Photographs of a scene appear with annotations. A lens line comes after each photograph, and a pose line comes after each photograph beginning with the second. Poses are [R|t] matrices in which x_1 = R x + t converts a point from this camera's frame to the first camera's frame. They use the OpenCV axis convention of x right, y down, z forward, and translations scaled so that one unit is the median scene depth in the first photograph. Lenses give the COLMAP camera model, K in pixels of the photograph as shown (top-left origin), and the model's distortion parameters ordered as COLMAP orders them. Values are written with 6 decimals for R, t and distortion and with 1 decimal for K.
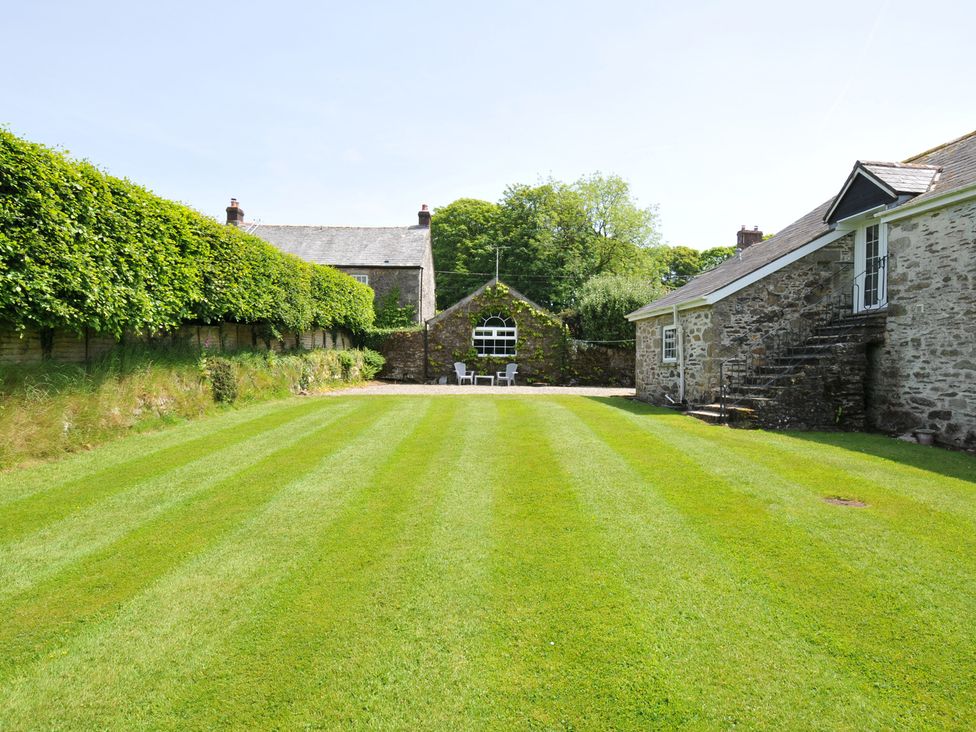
lens RADIAL K [[763.3, 0, 495.5], [0, 763.3, 367.7], [0, 0, 1]] dist [0.009538, 0.004951]
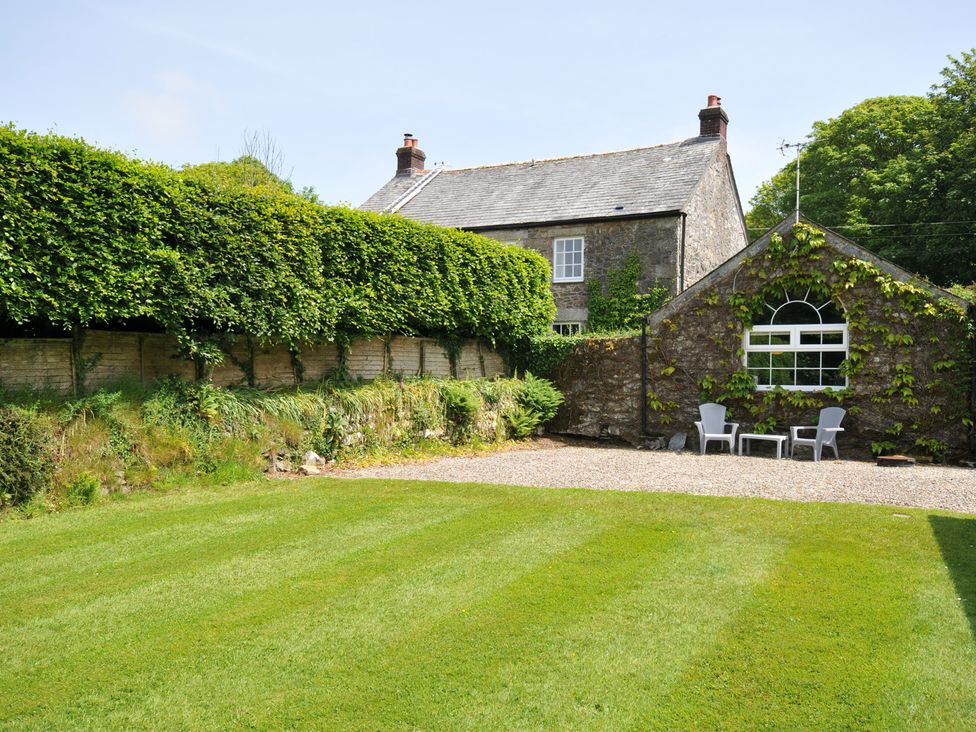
lens RADIAL K [[942.8, 0, 488.0], [0, 942.8, 366.0], [0, 0, 1]] dist [0.016862, -0.000582]
pose [[0.850145, -0.010503, -0.526444, 0.136302], [-0.001527, 0.999748, -0.022411, -0.016381], [0.526547, 0.019856, 0.849914, 0.442030]]
